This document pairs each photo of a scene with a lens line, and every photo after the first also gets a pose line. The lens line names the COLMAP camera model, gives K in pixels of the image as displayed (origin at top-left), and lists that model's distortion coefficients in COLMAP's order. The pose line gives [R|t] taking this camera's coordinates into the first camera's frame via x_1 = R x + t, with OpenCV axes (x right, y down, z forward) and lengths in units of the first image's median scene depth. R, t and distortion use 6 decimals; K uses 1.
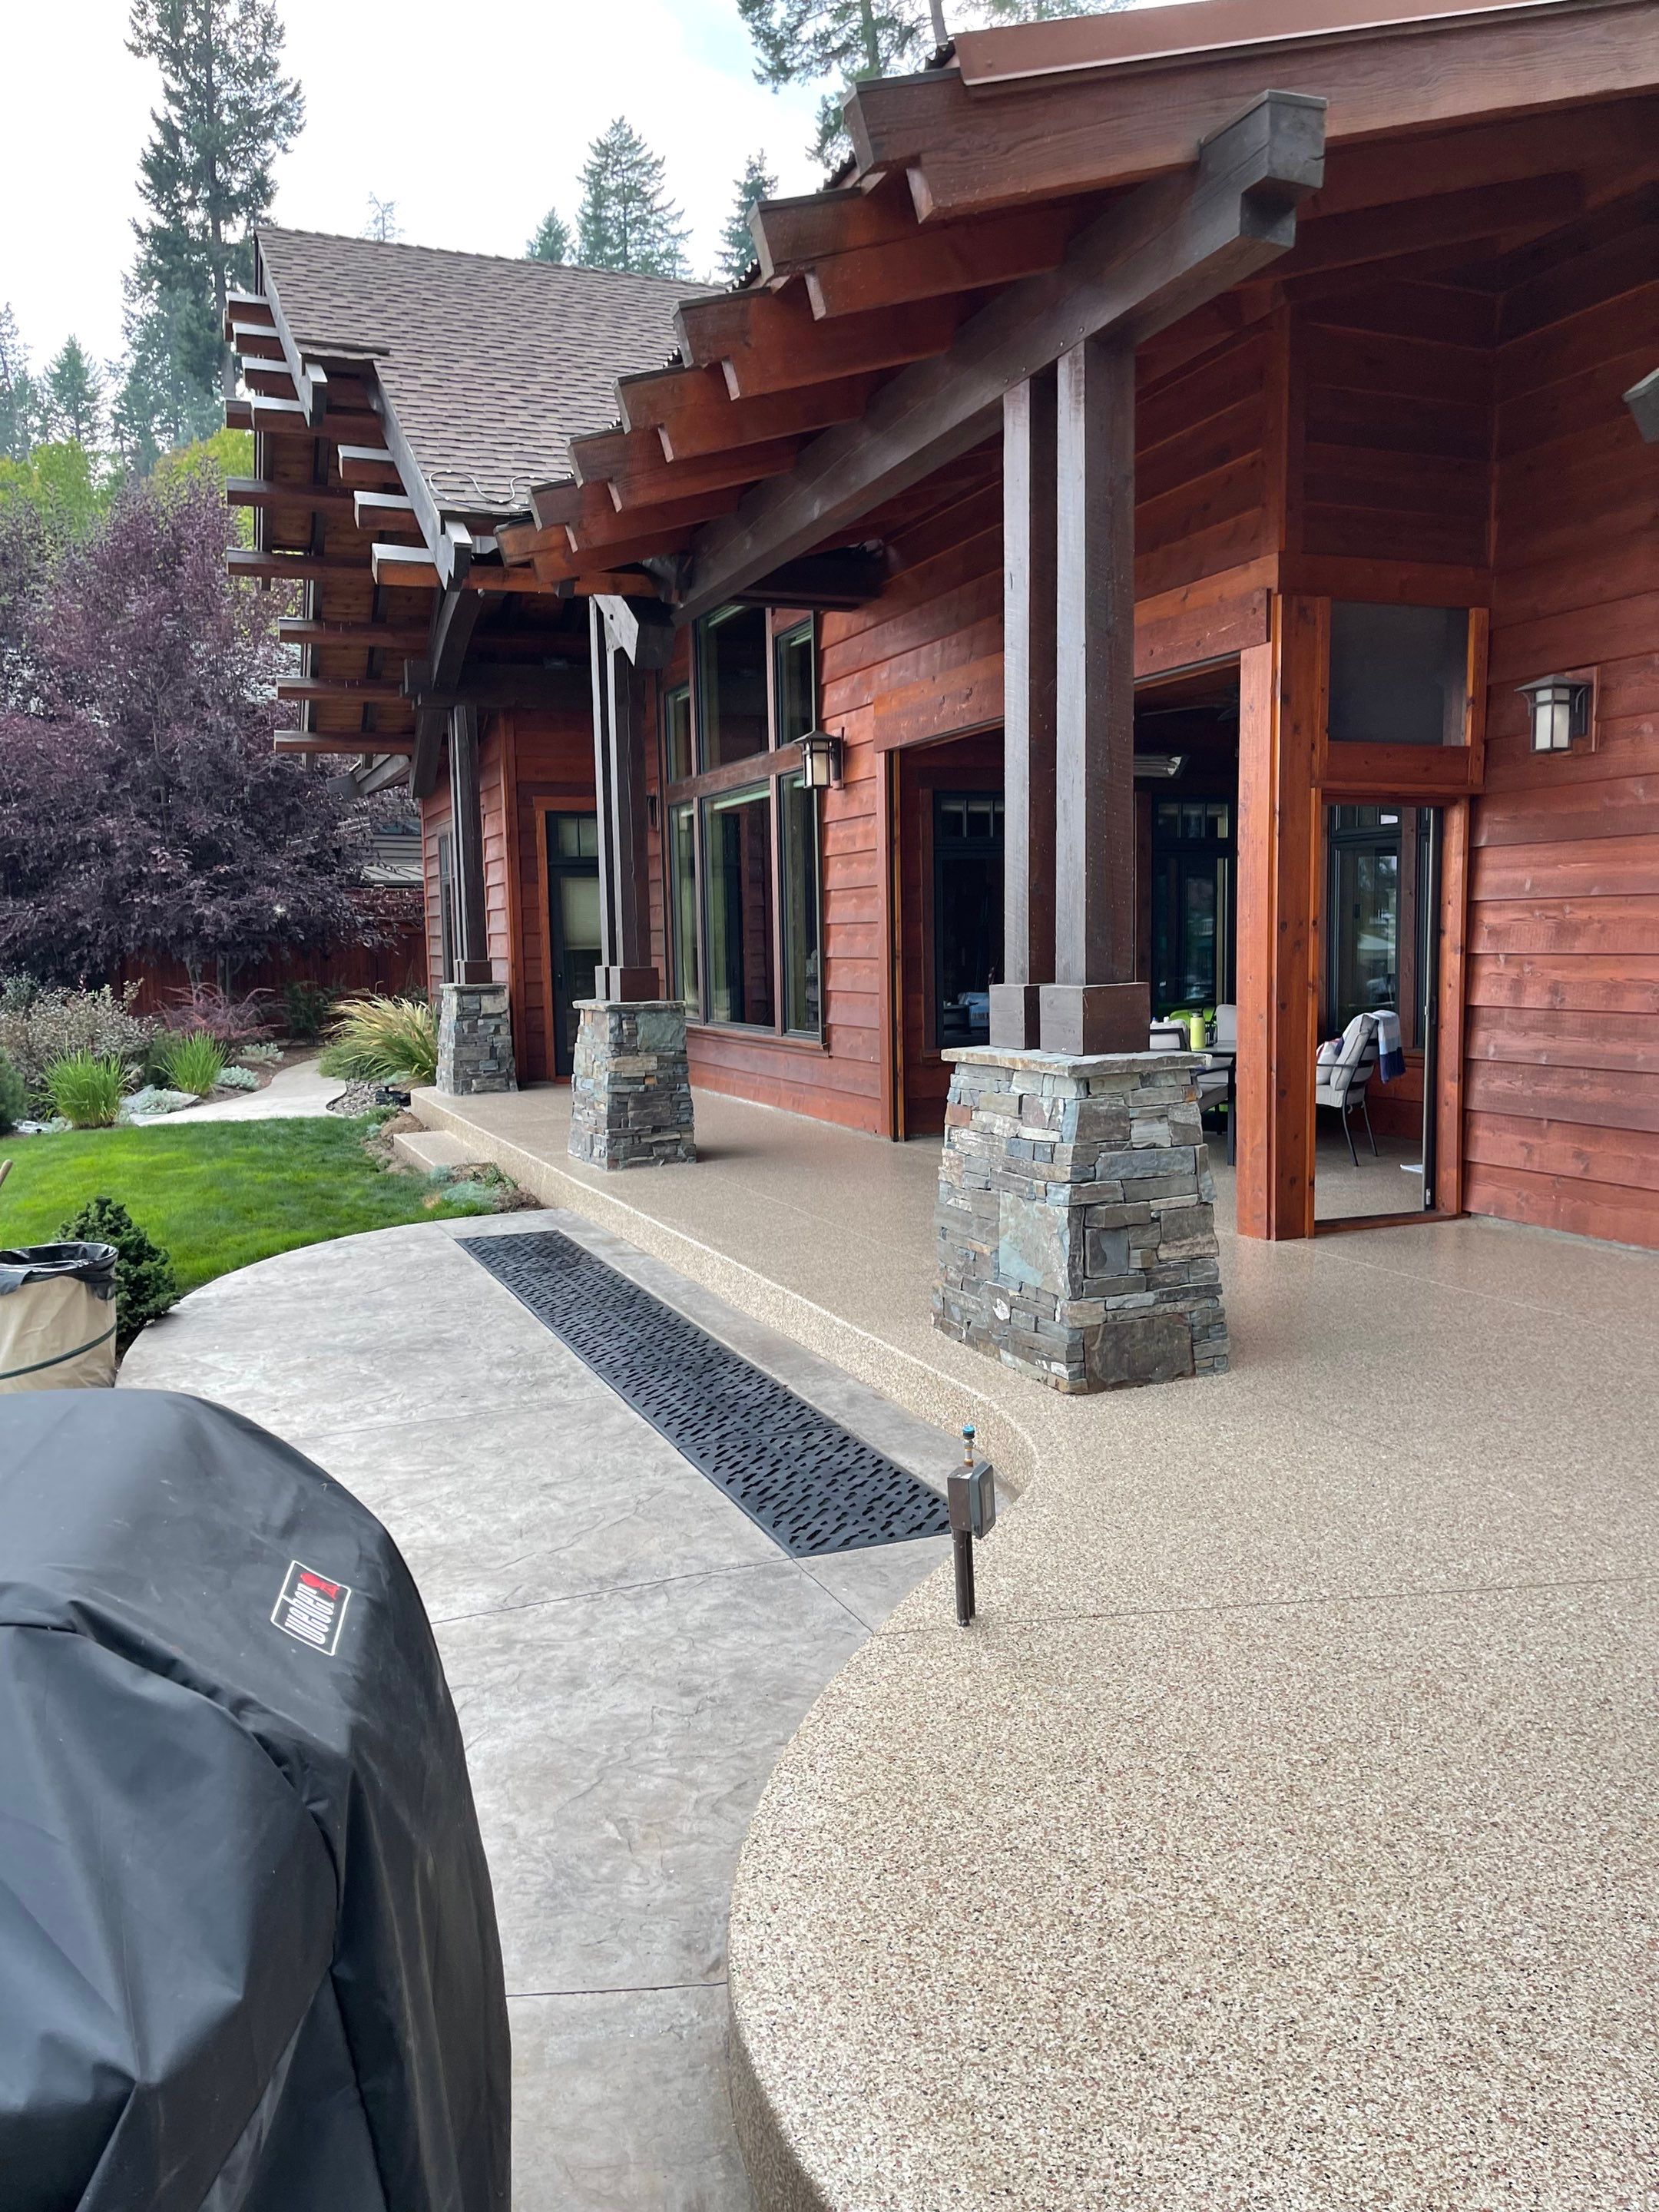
lens RADIAL K [[1664.4, 0, 824.8], [0, 1664.4, 1096.4], [0, 0, 1]] dist [0.067485, -0.094386]
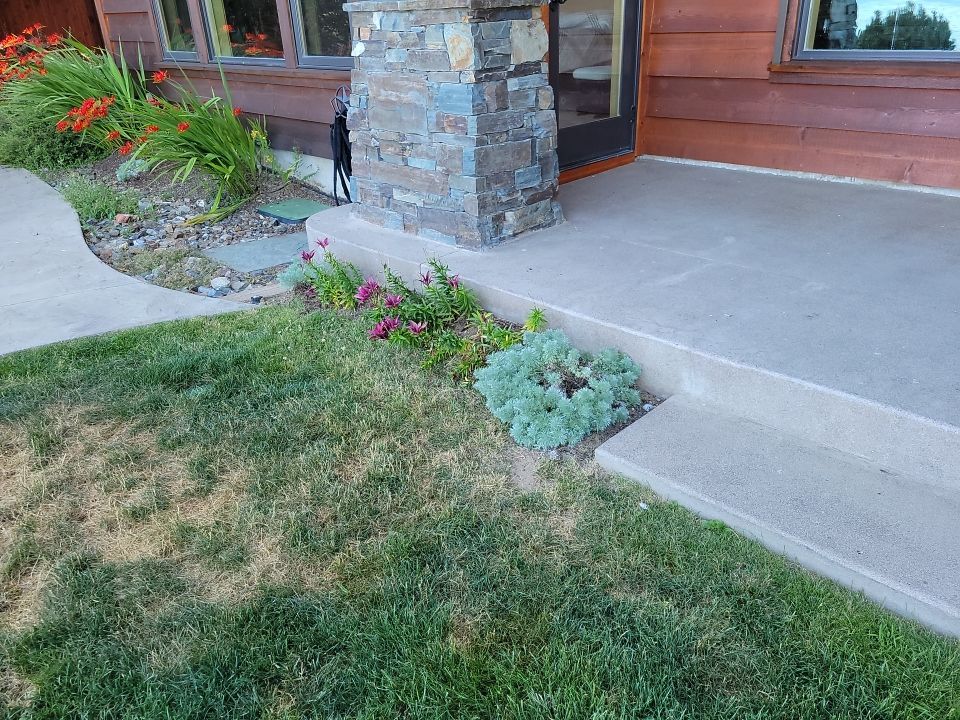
lens RADIAL K [[718.0, 0, 477.9], [0, 718.0, 365.9], [0, 0, 1]] dist [0.044291, -0.023497]
pose [[0.912593, -0.192090, 0.360936, -0.651837], [0.055050, 0.932457, 0.357063, -0.093909], [-0.405145, -0.305984, 0.861529, 1.732278]]
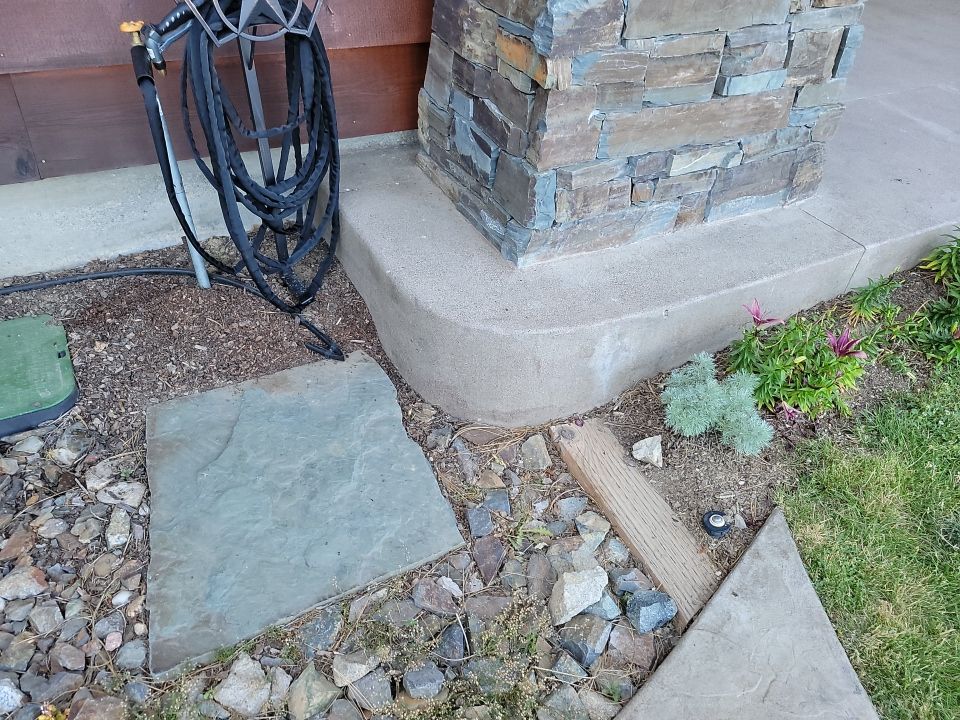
lens RADIAL K [[718.0, 0, 479.4], [0, 718.0, 367.3], [0, 0, 1]] dist [0.044291, -0.023497]
pose [[-0.132742, -0.624903, 0.769335, -0.719639], [0.030262, 0.773286, 0.633334, -0.132188], [-0.990689, 0.107352, -0.083736, 2.299464]]
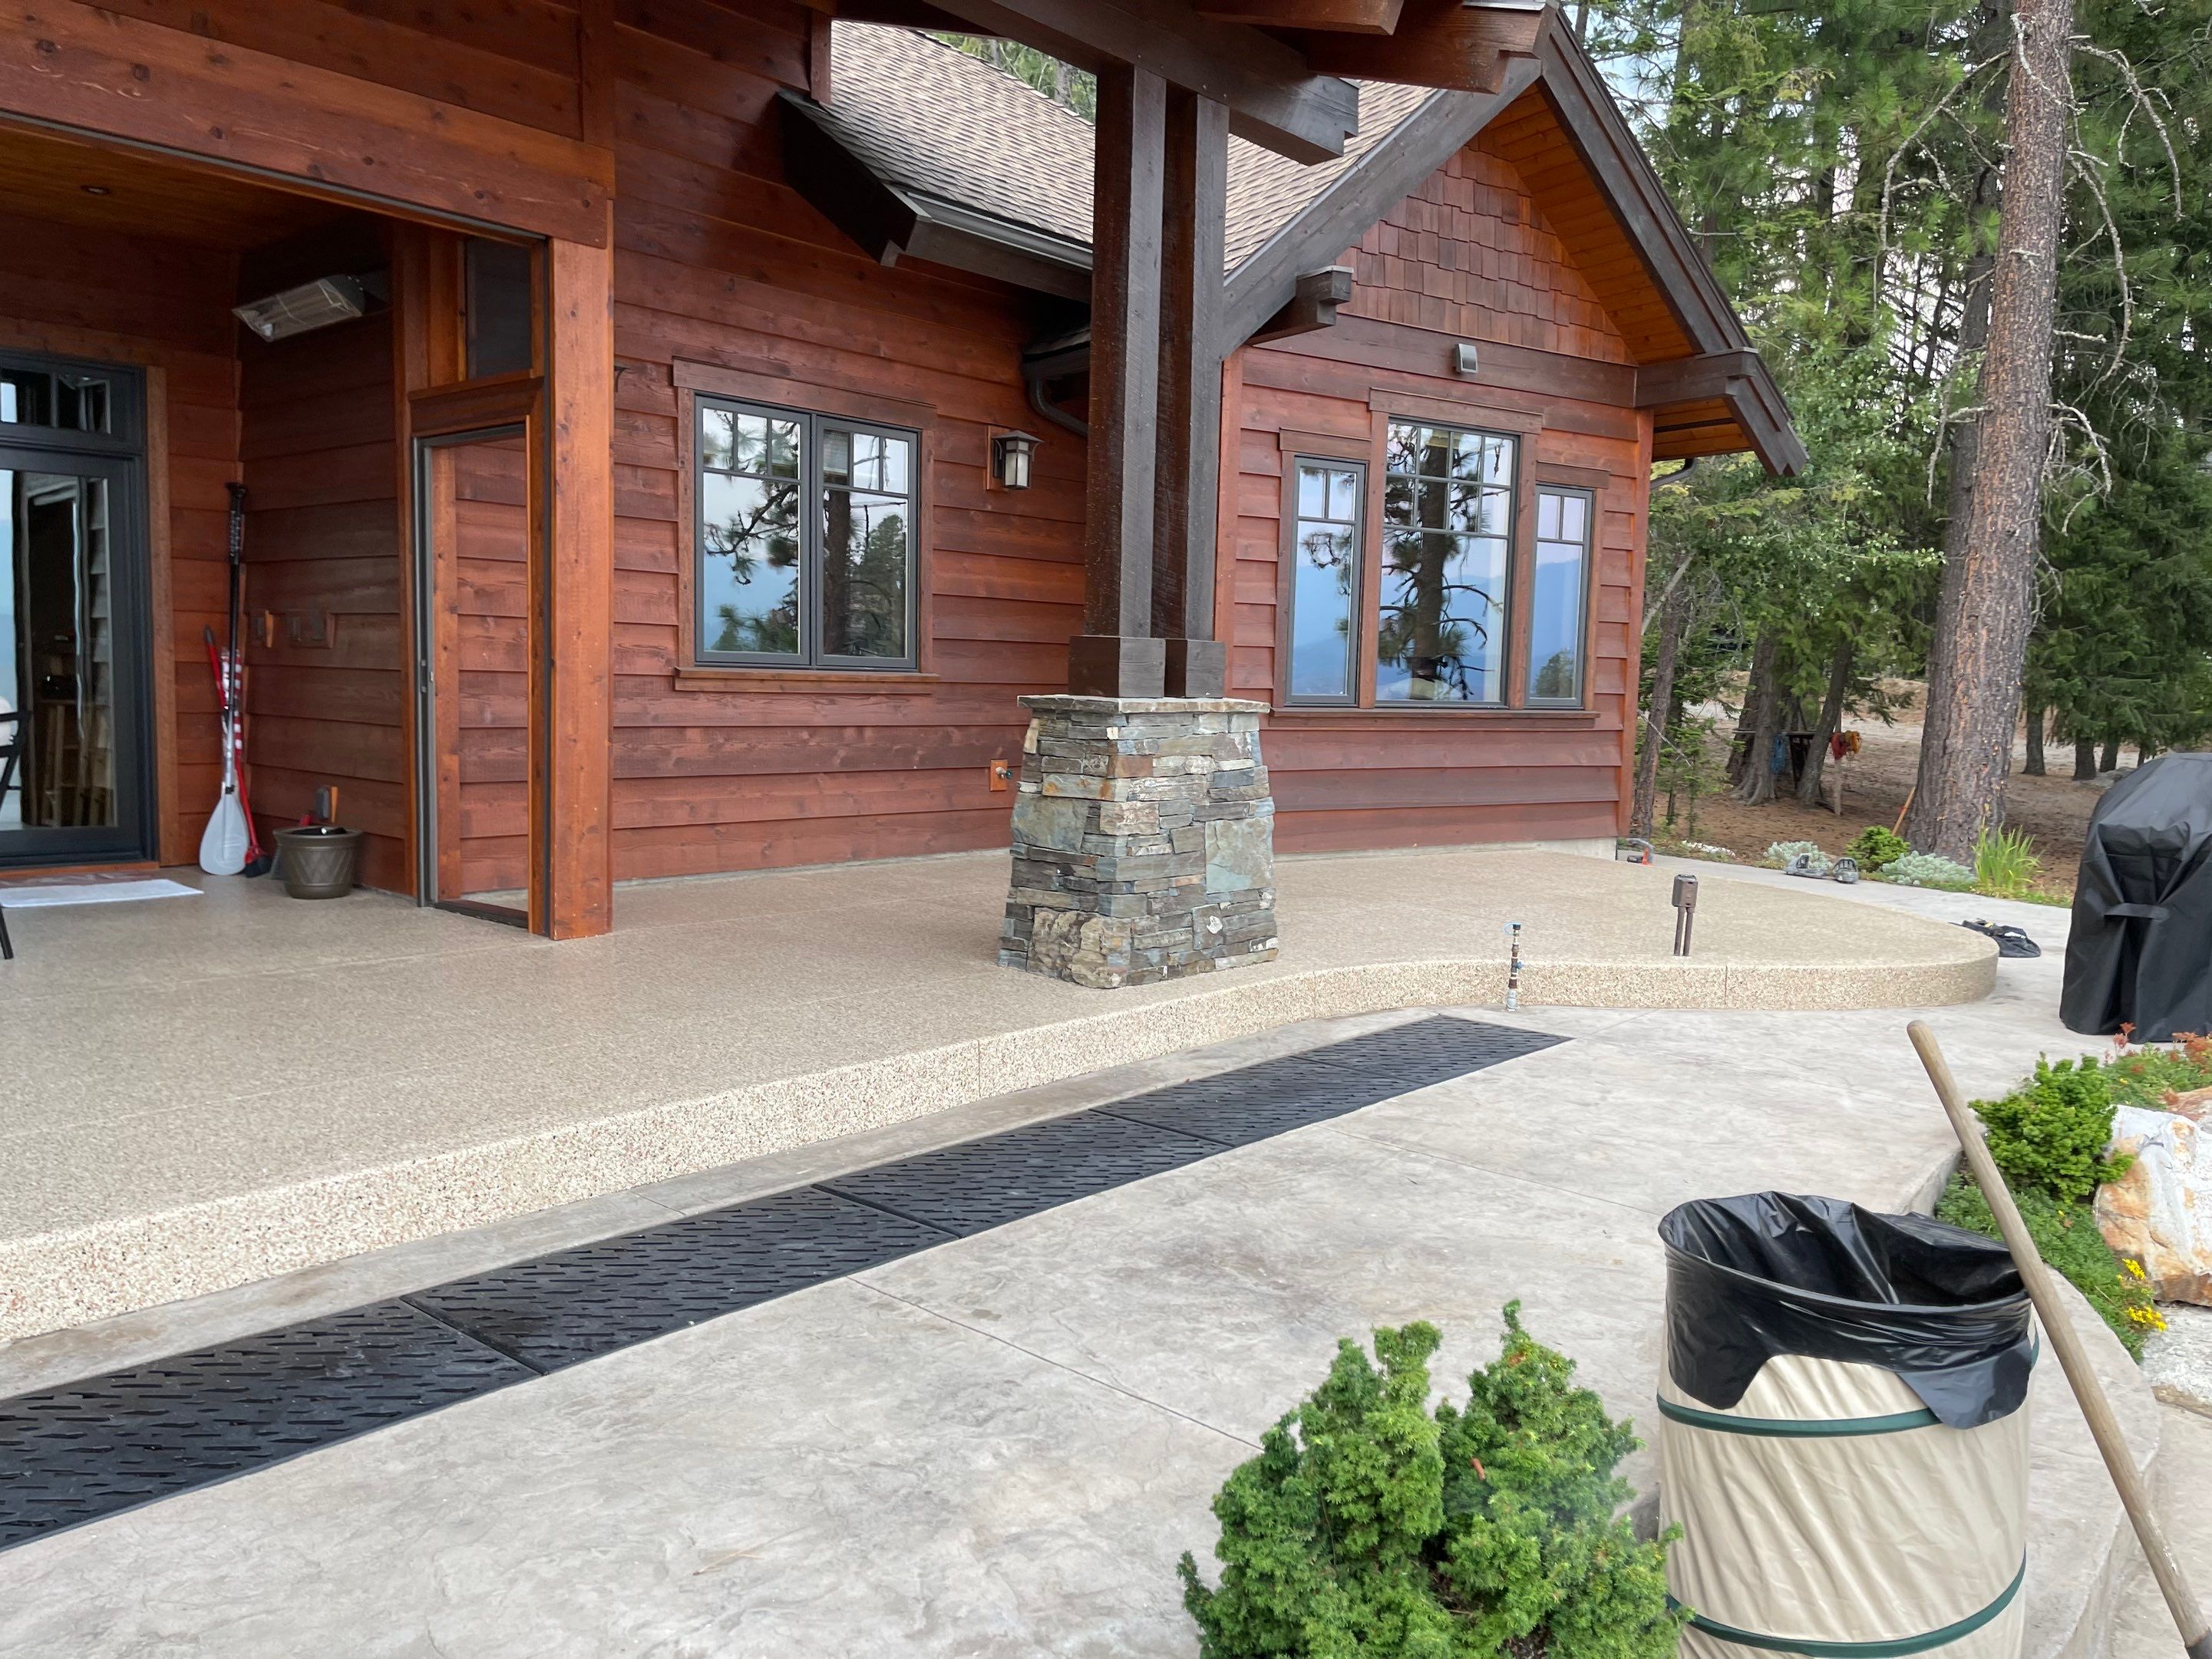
lens RADIAL K [[1664.2, 0, 1128.9], [0, 1664.2, 830.8], [0, 0, 1]] dist [0.067485, -0.094386]
pose [[-0.452946, -0.074948, 0.888382, -0.656889], [0.066575, 0.990835, 0.117535, -0.054966], [-0.889049, 0.112381, -0.443805, 1.169998]]
